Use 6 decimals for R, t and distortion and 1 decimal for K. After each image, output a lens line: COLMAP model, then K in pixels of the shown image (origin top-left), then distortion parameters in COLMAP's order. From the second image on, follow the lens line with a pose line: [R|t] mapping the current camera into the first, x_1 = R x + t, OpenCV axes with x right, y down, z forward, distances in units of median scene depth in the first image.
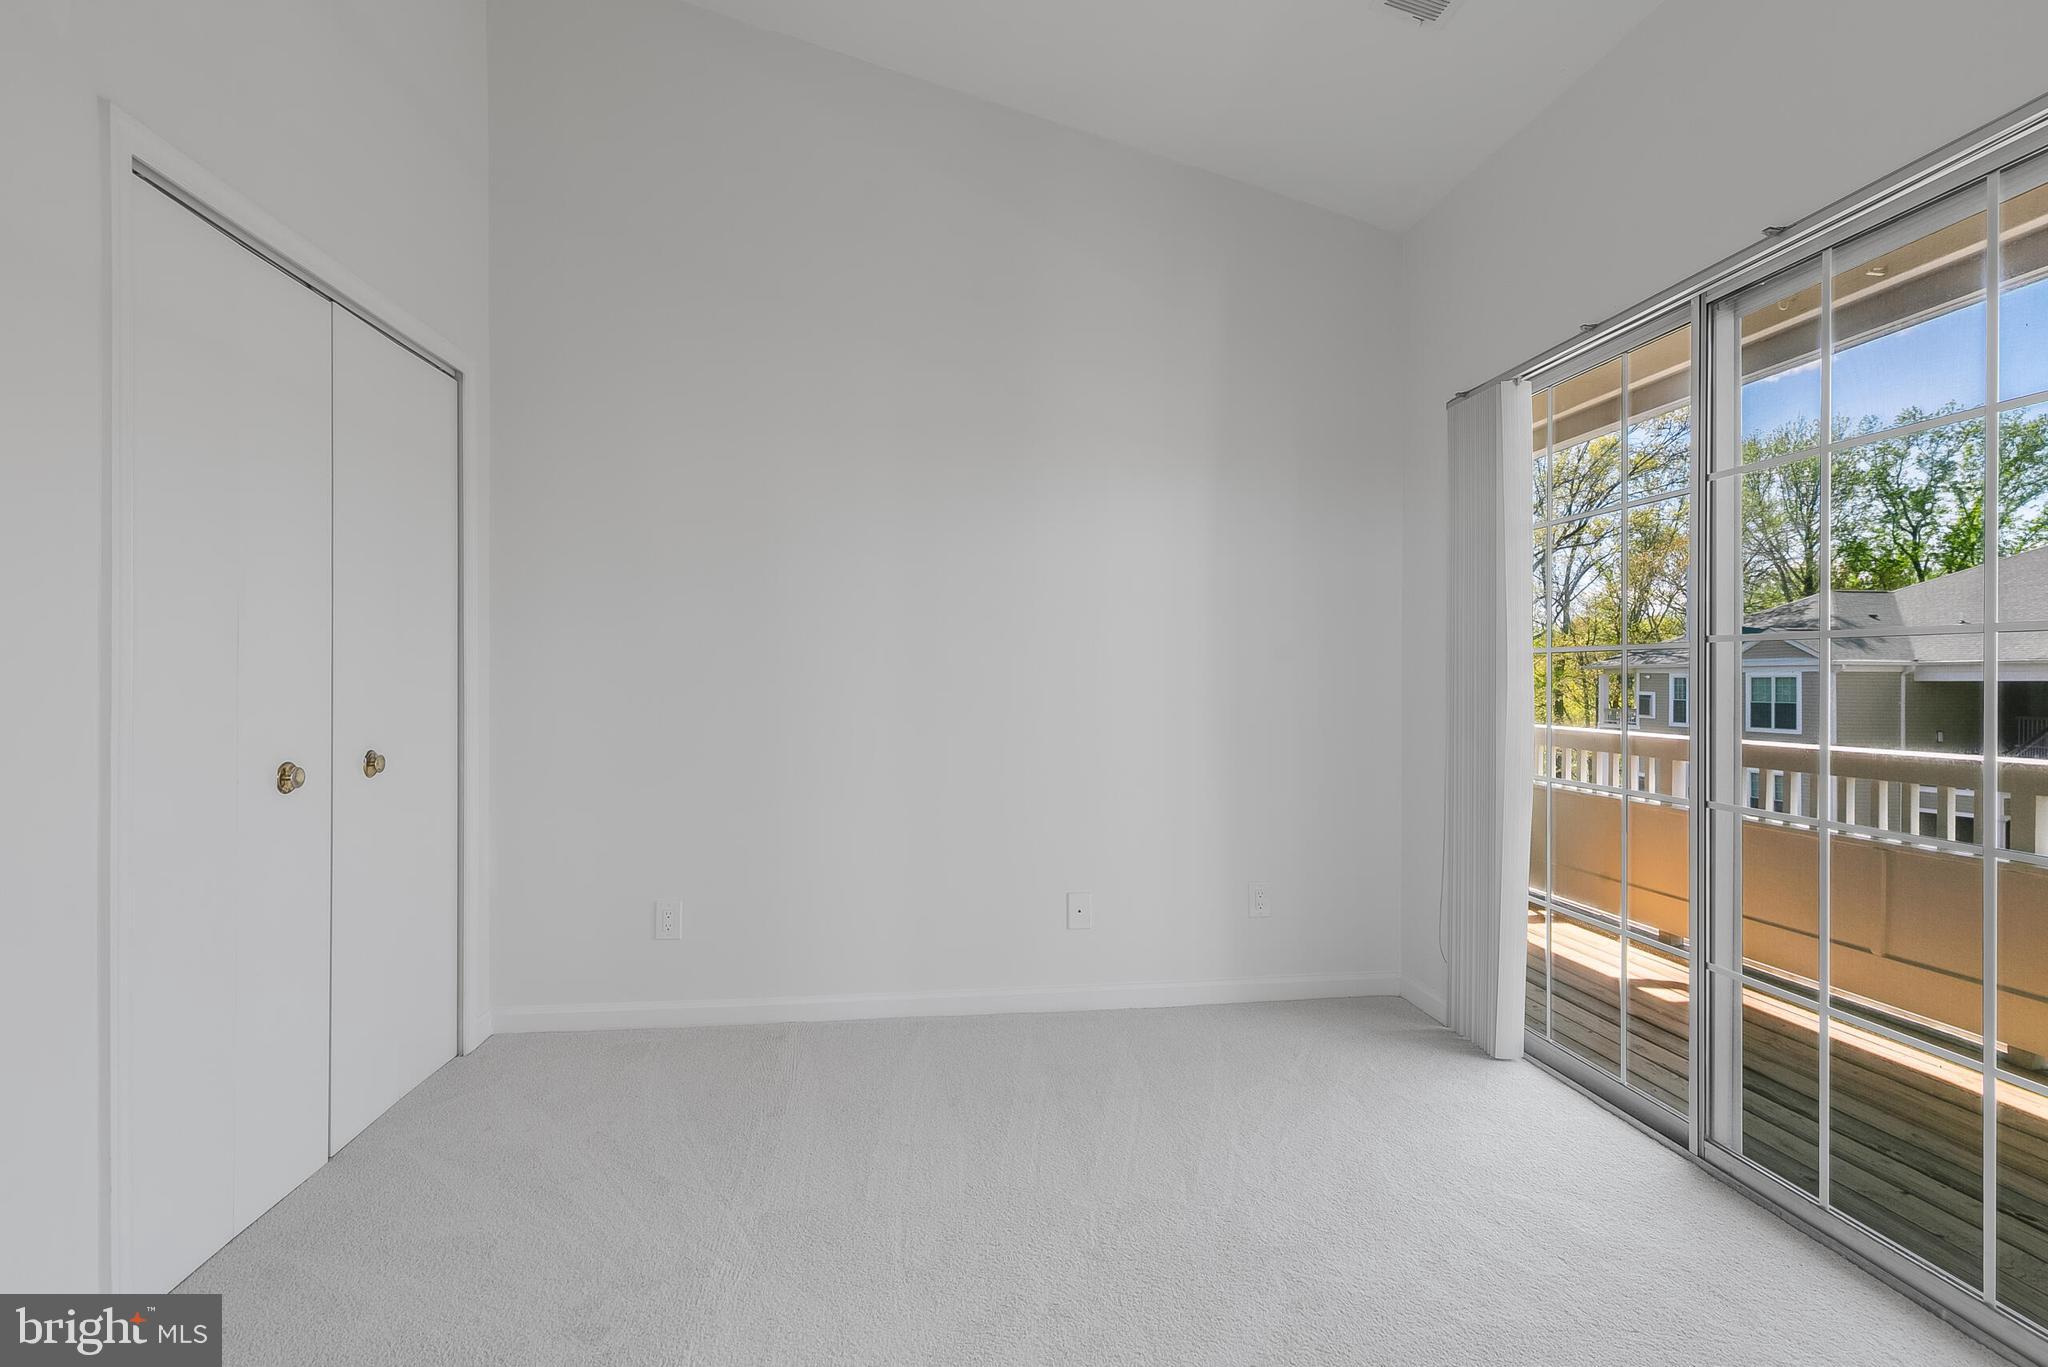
lens RADIAL K [[929.5, 0, 1022.7], [0, 929.5, 675.5], [0, 0, 1]] dist [0.005526, -0.000464]
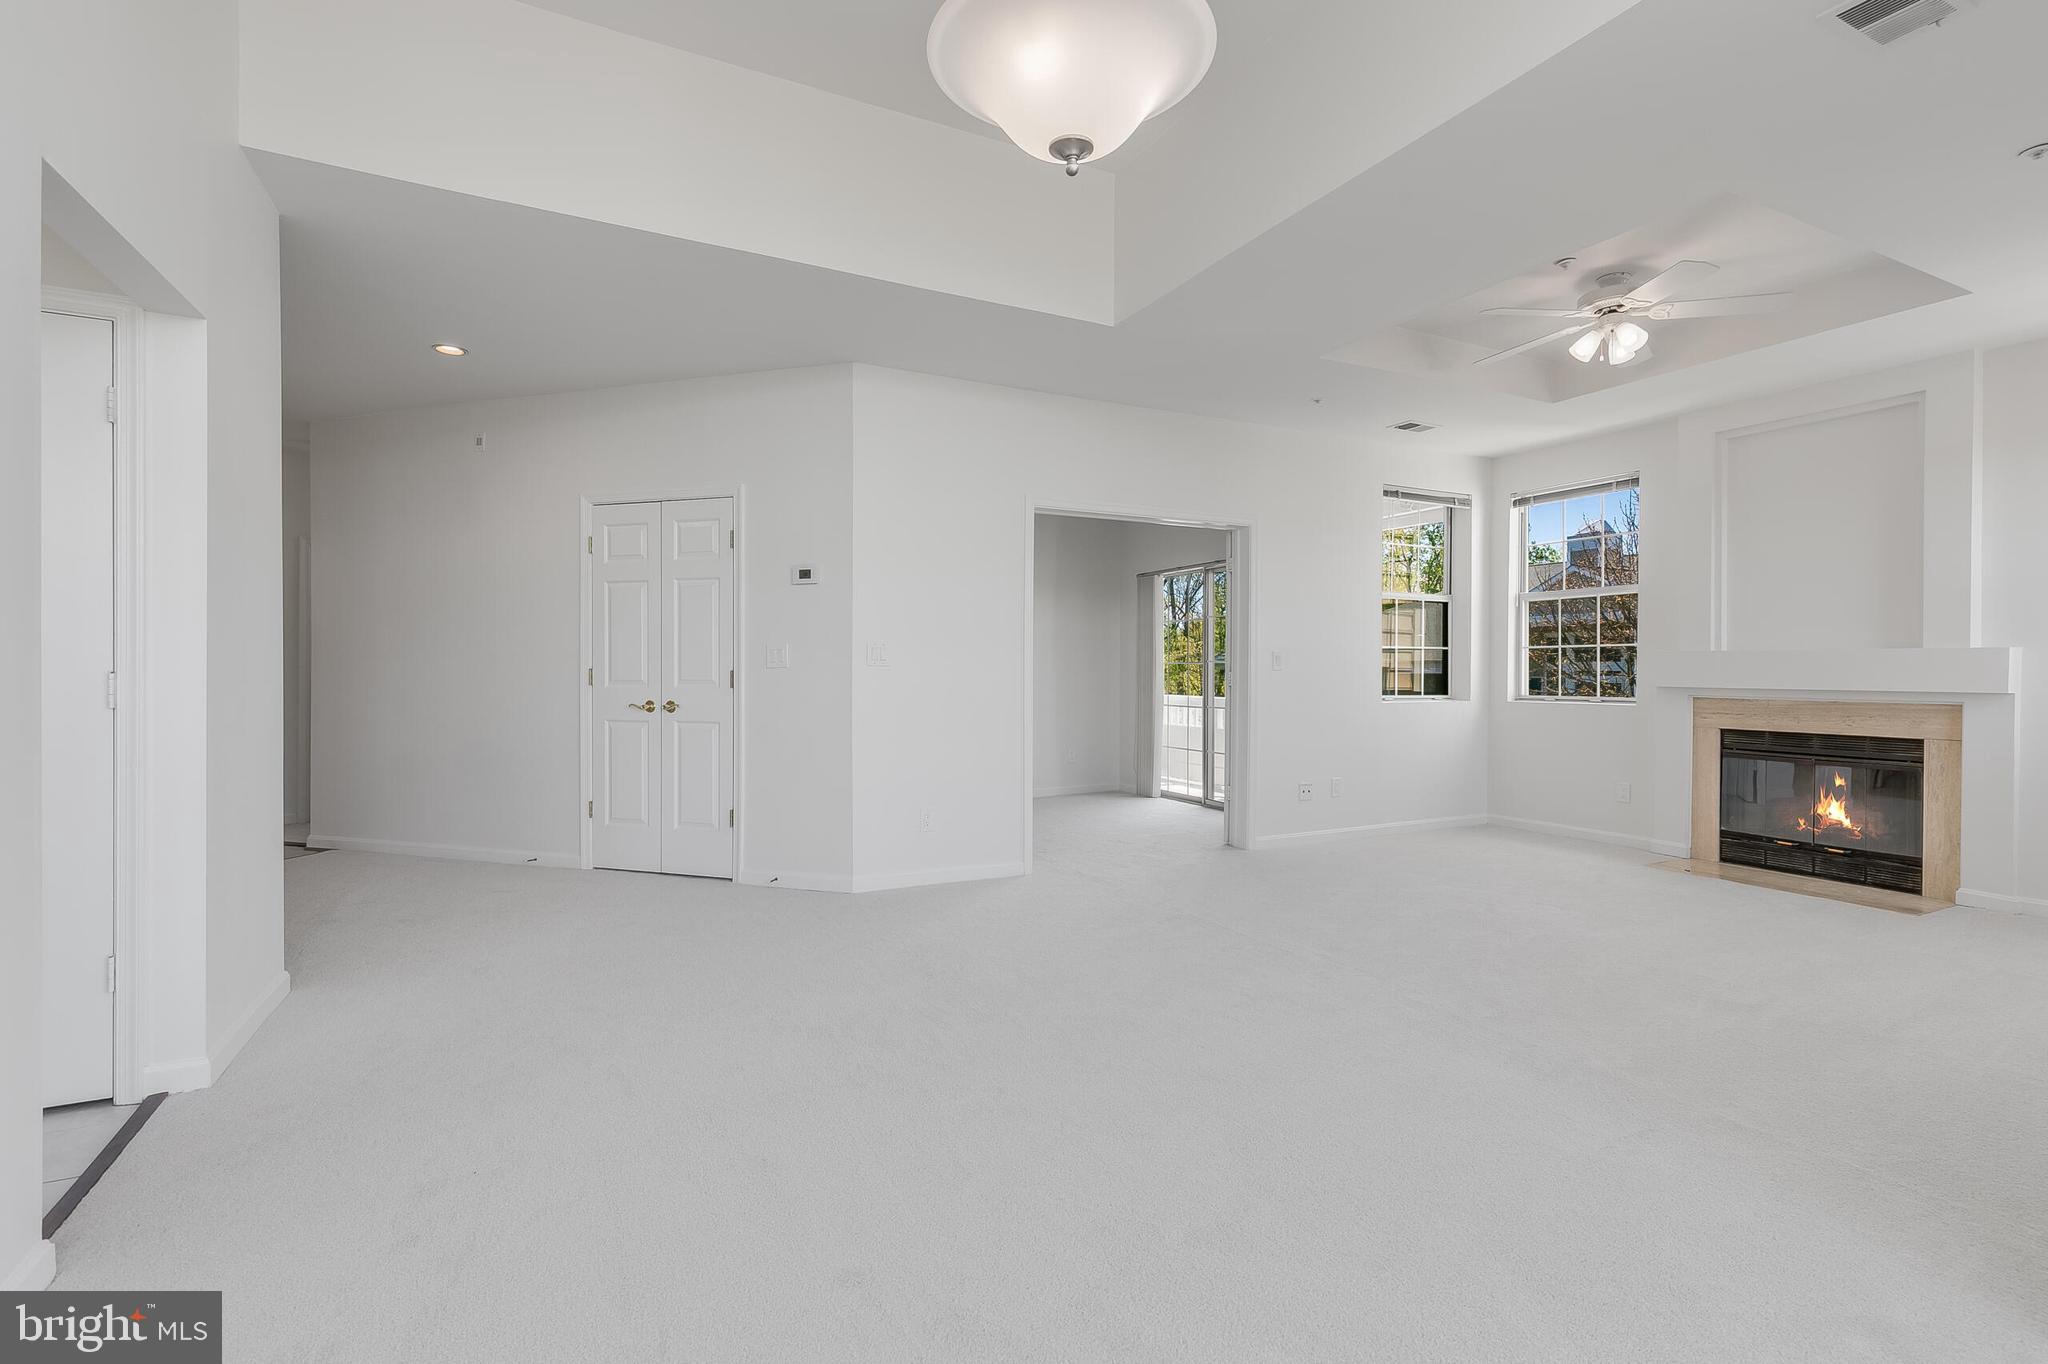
lens RADIAL K [[929.5, 0, 1022.7], [0, 929.5, 674.0], [0, 0, 1]] dist [0.005526, -0.000464]
pose [[0.938547, -0.001371, 0.345150, -1.047654], [-0.000511, 0.999985, 0.005363, -0.008018], [-0.345152, -0.005210, 0.938532, -1.898822]]
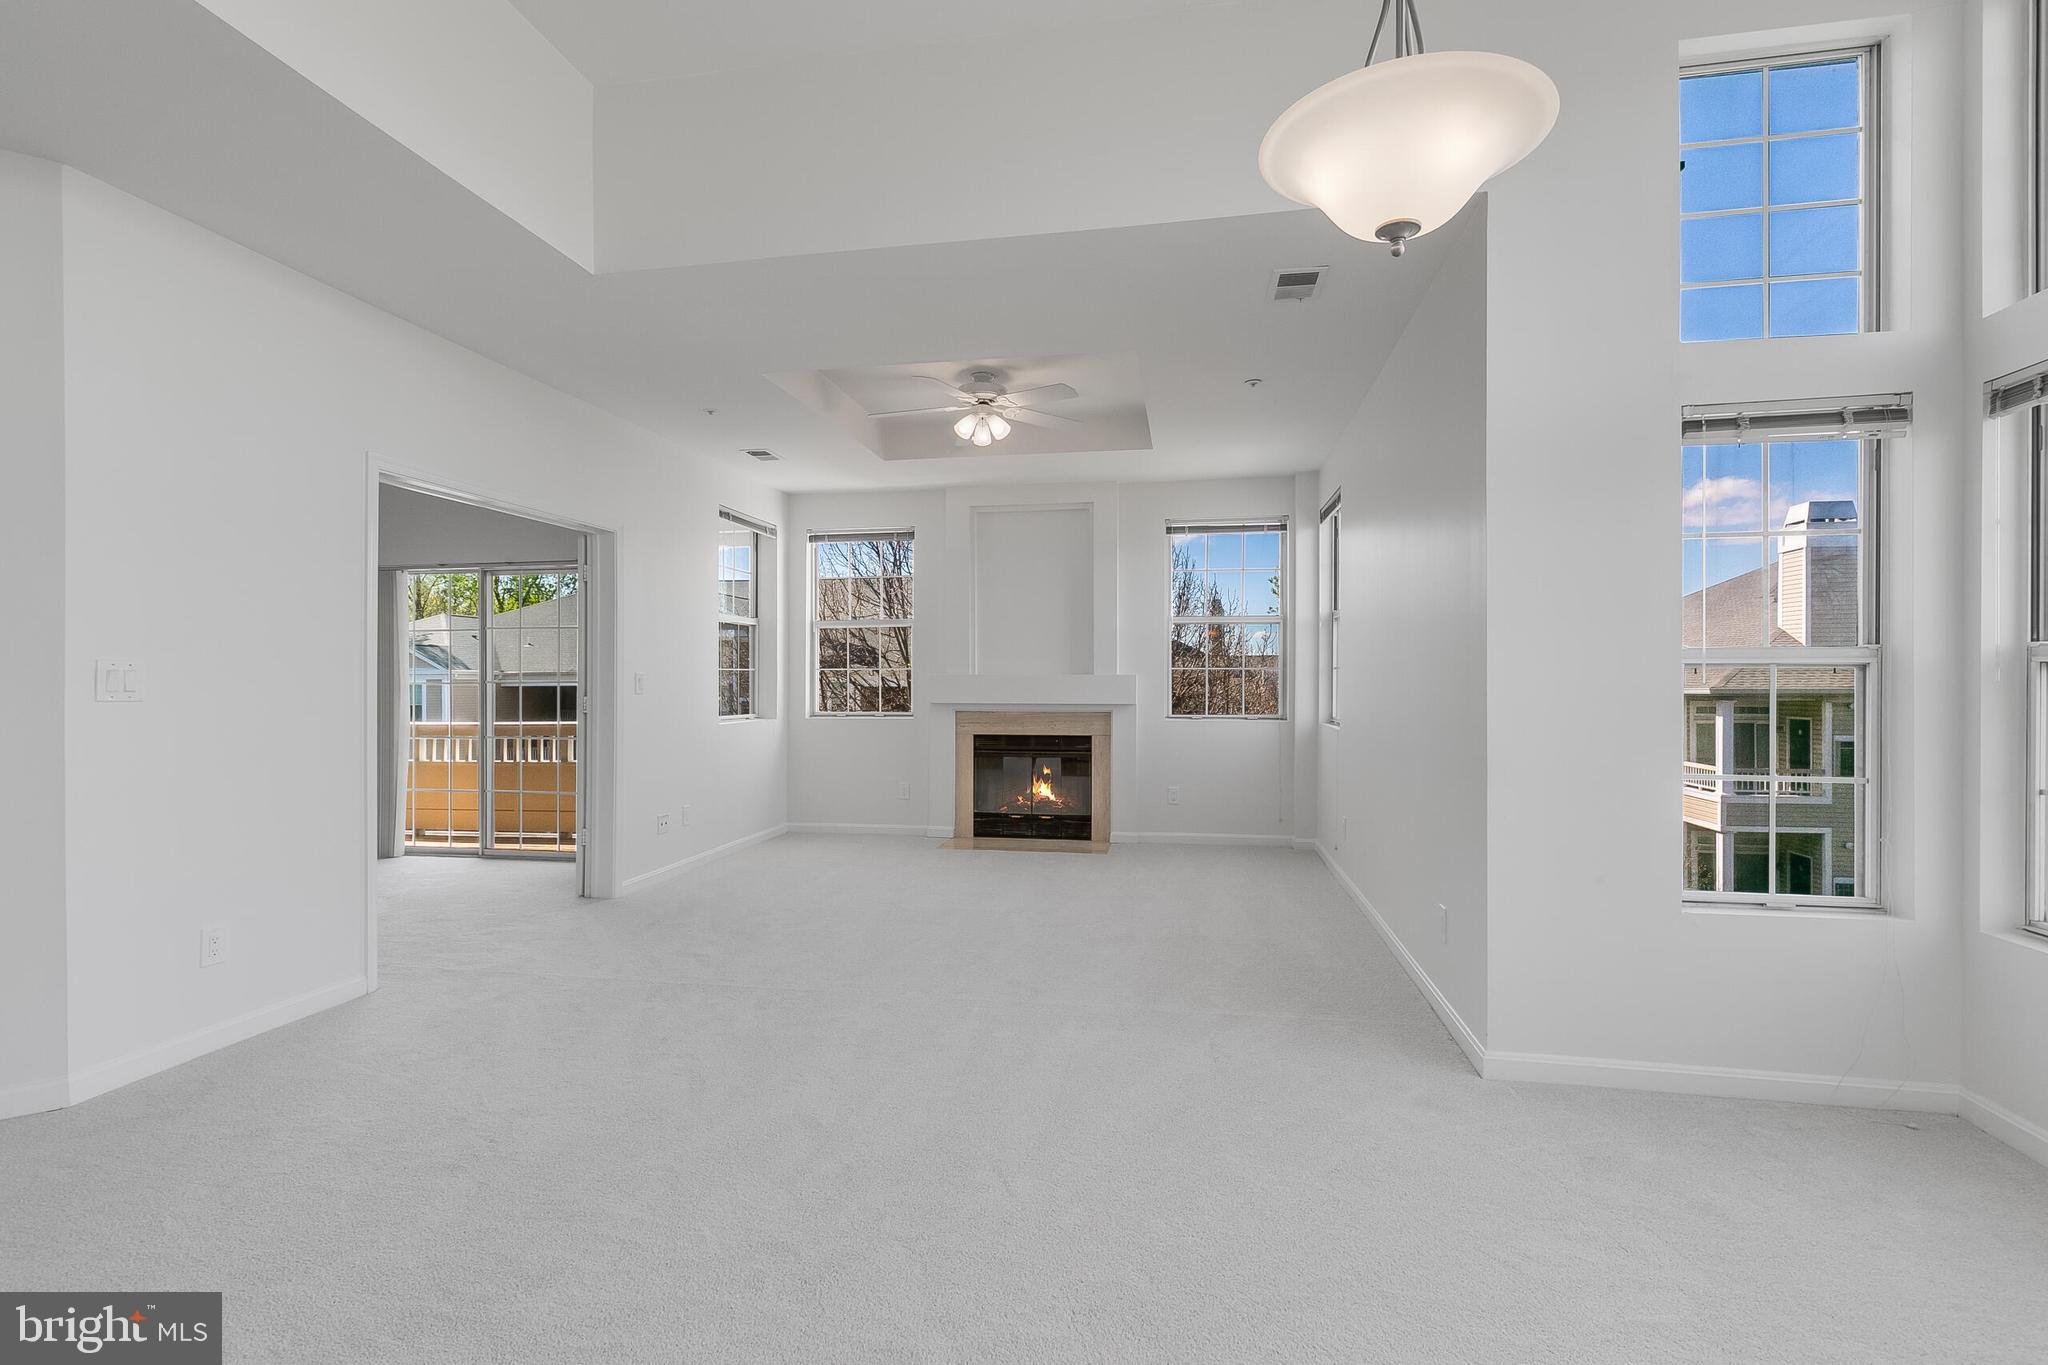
lens RADIAL K [[929.5, 0, 1022.7], [0, 929.5, 674.5], [0, 0, 1]] dist [0.005526, -0.000464]
pose [[0.284802, 0.004588, 0.958575, -1.447634], [0.001858, 0.999984, -0.005339, -0.037603], [-0.958584, 0.003302, 0.284789, -1.335885]]
